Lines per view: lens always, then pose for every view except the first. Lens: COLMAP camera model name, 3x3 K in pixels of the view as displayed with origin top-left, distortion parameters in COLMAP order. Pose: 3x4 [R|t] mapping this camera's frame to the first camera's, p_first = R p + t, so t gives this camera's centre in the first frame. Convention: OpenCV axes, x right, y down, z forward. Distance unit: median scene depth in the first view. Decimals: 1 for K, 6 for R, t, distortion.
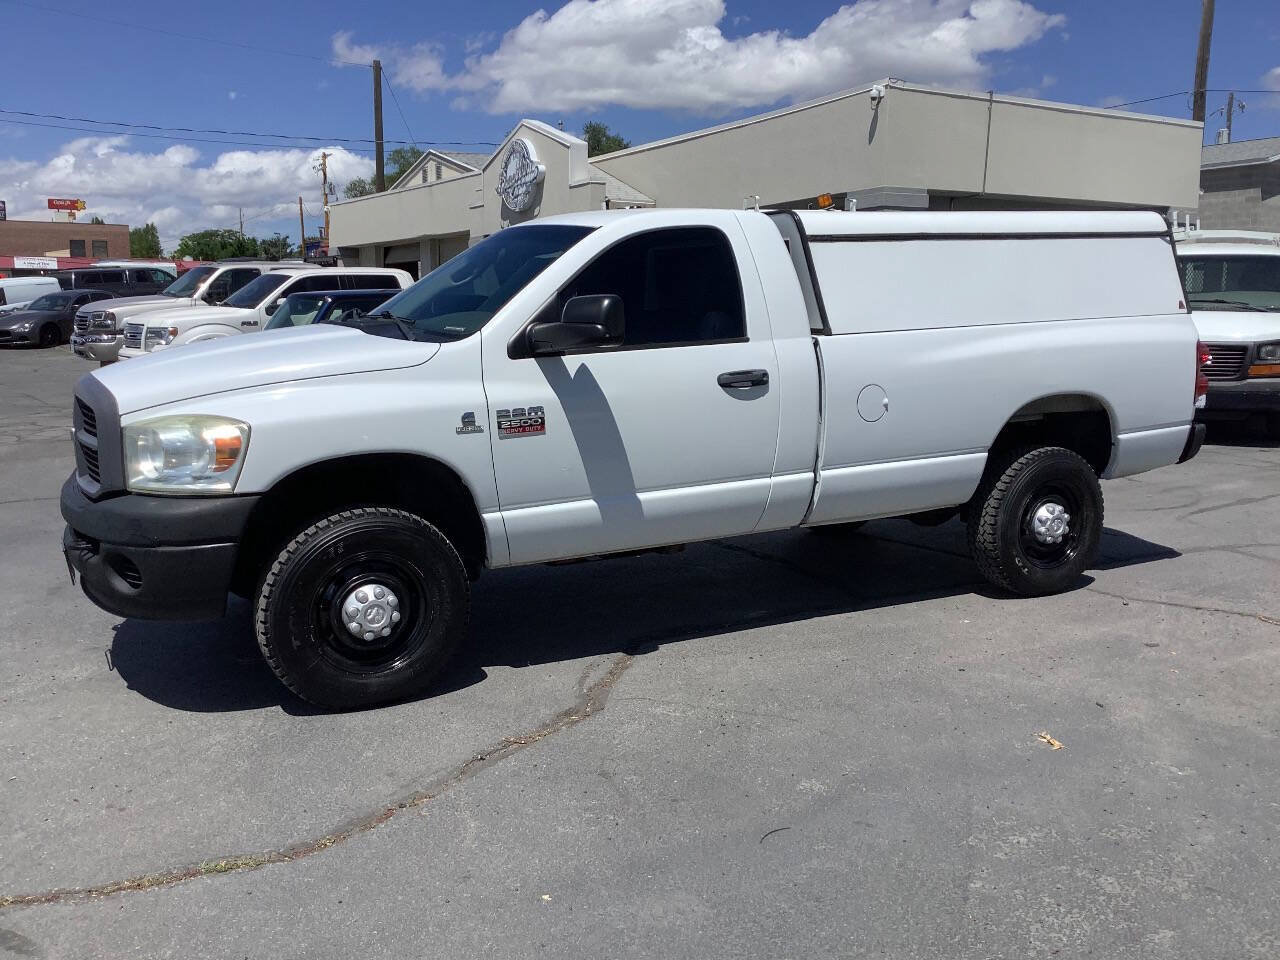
lens RADIAL K [[1141.0, 0, 640.0], [0, 1141.0, 480.0], [0, 0, 1]] dist [0.112776, -0.194402]
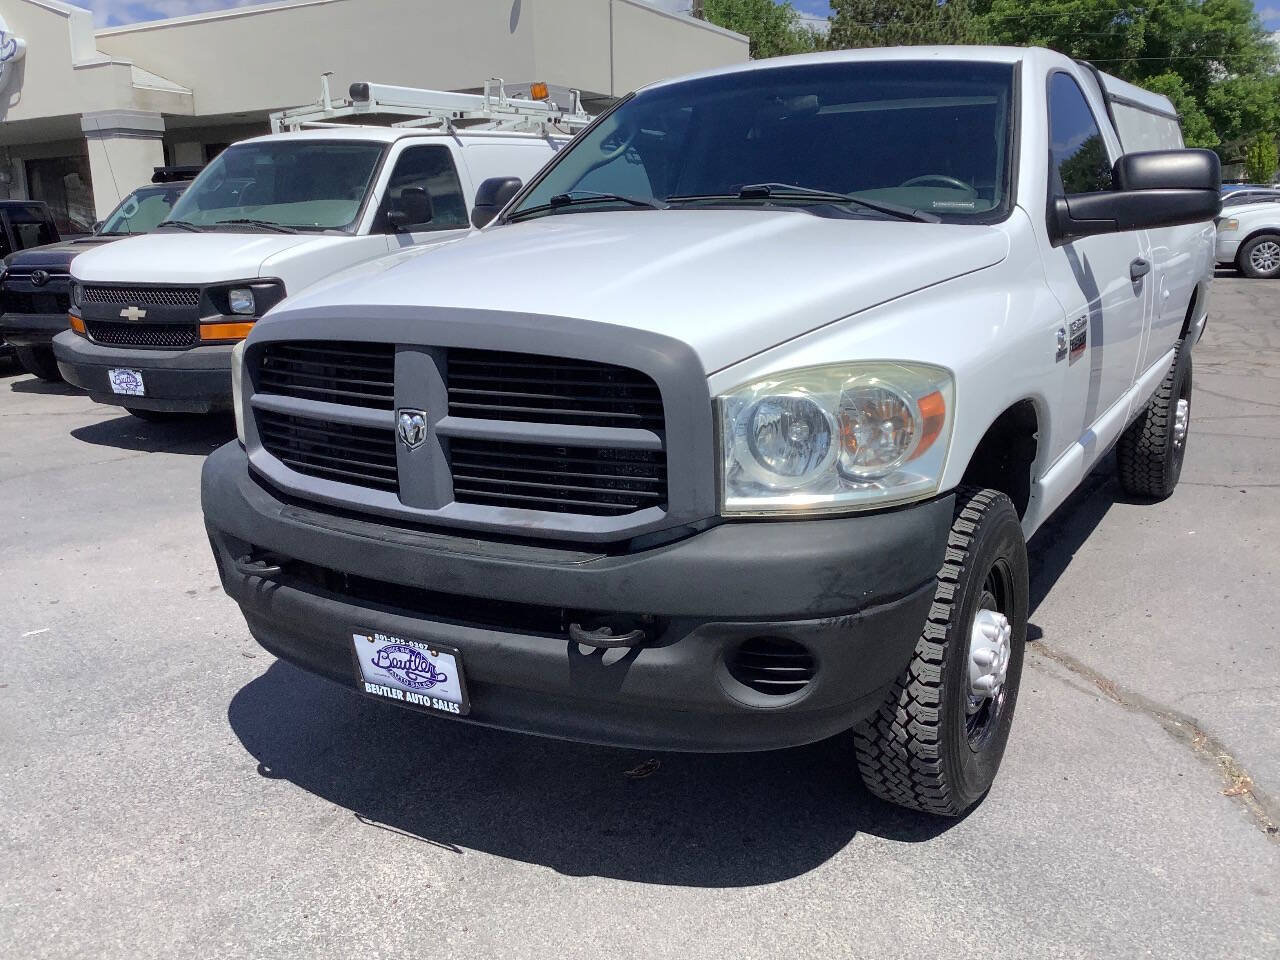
lens RADIAL K [[1141.0, 0, 640.0], [0, 1141.0, 480.0], [0, 0, 1]] dist [0.112776, -0.194402]
pose [[0.855330, -0.128251, 0.501959, -0.626254], [0.096507, 0.991359, 0.088848, -0.049206], [-0.509016, -0.027552, 0.860316, 0.486435]]
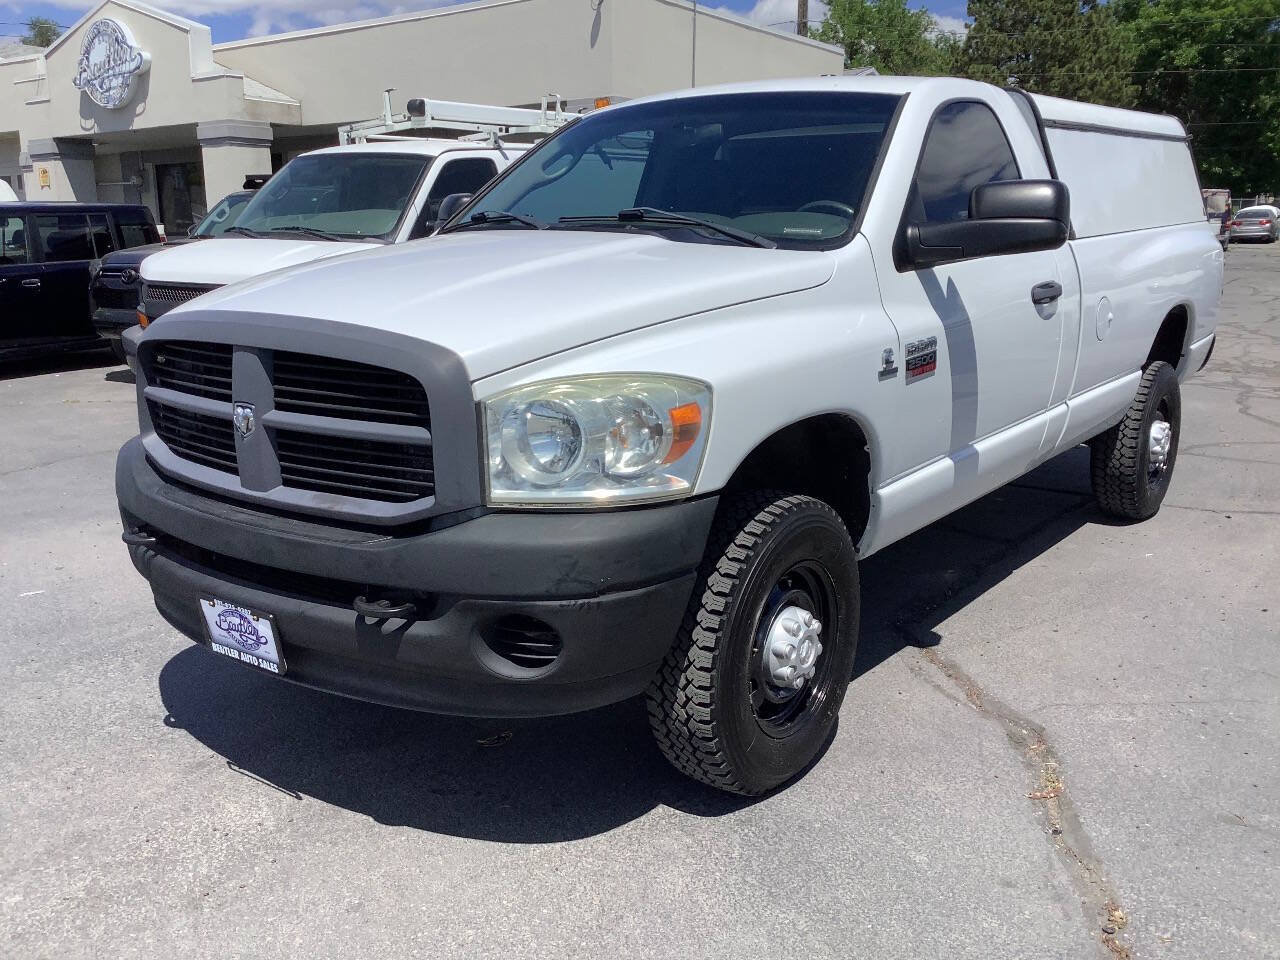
lens RADIAL K [[1141.0, 0, 640.0], [0, 1141.0, 480.0], [0, 0, 1]] dist [0.112776, -0.194402]
pose [[0.908563, -0.091283, 0.407652, -0.520267], [0.066519, 0.994996, 0.074549, -0.037103], [-0.412418, -0.040616, 0.910089, 0.368947]]
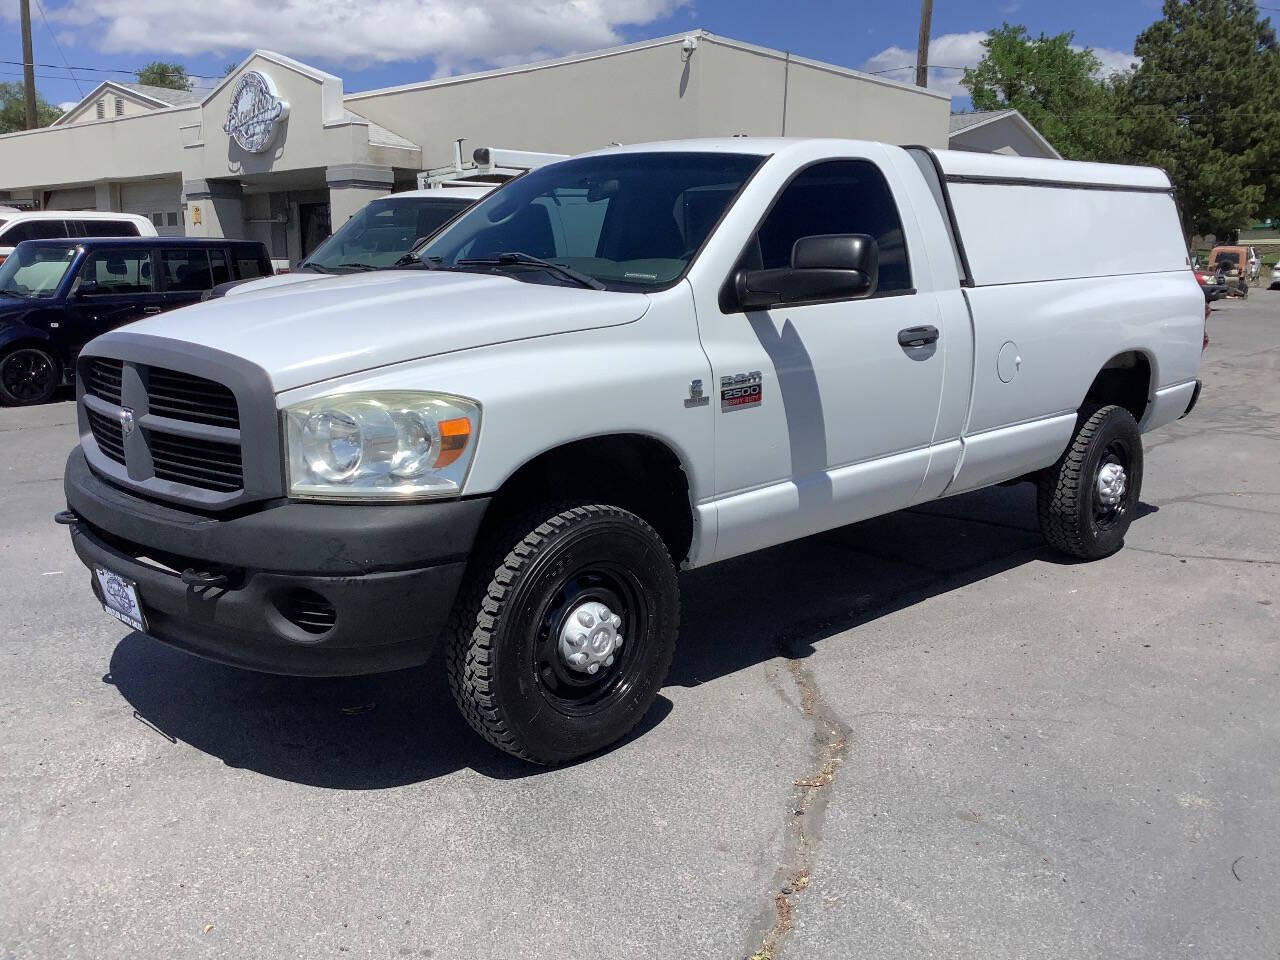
lens RADIAL K [[1141.0, 0, 640.0], [0, 1141.0, 480.0], [0, 0, 1]] dist [0.112776, -0.194402]
pose [[0.956688, -0.042613, 0.287978, -0.374067], [0.033577, 0.998779, 0.036246, -0.017492], [-0.289171, -0.025006, 0.956951, 0.216554]]
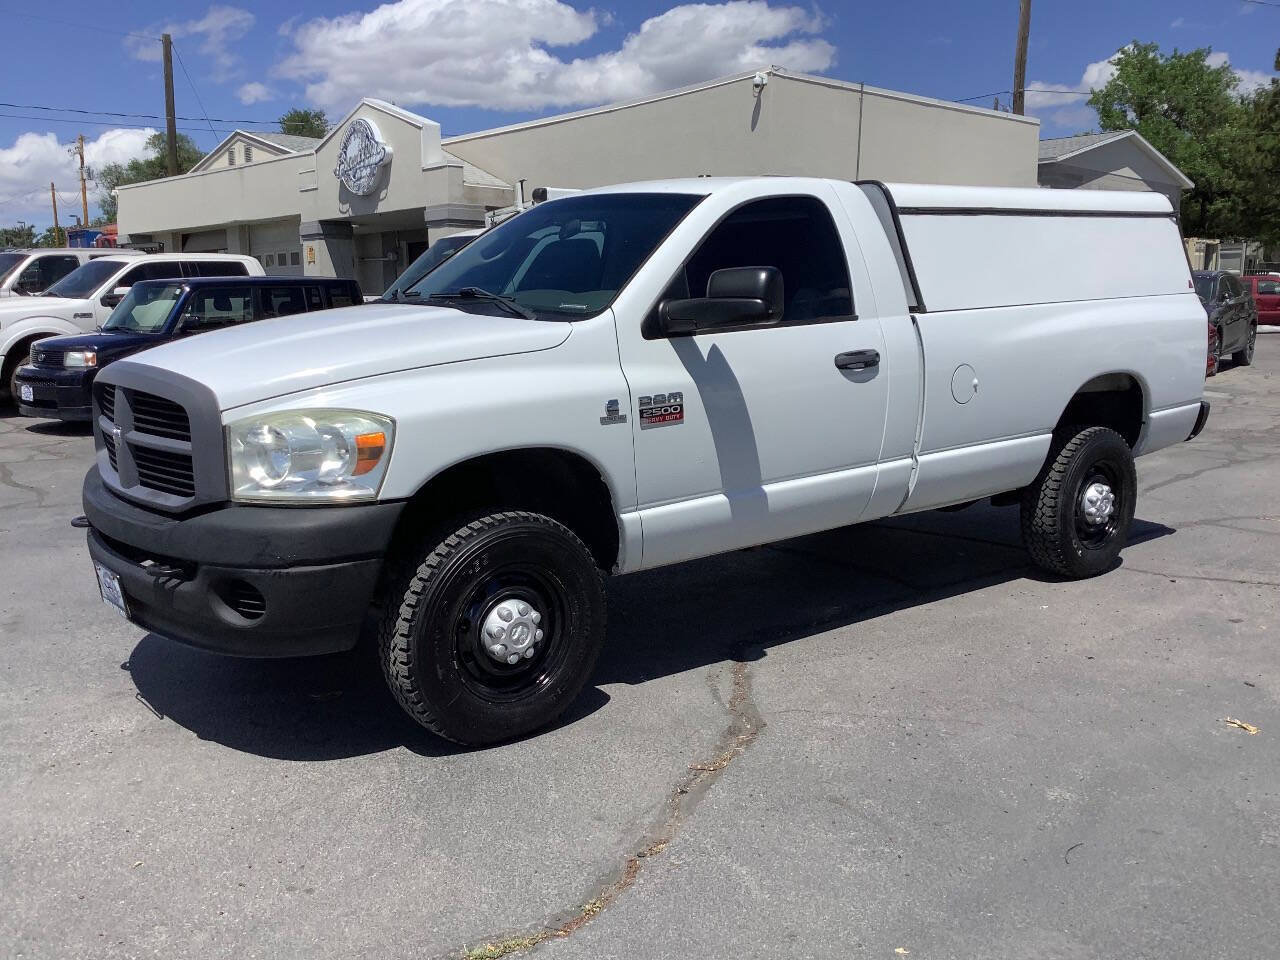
lens RADIAL K [[1141.0, 0, 640.0], [0, 1141.0, 480.0], [0, 0, 1]] dist [0.112776, -0.194402]
pose [[0.982532, -0.032185, 0.183290, -0.260531], [0.031306, 0.999480, 0.007686, -0.003129], [-0.183442, -0.001814, 0.983029, 0.112960]]
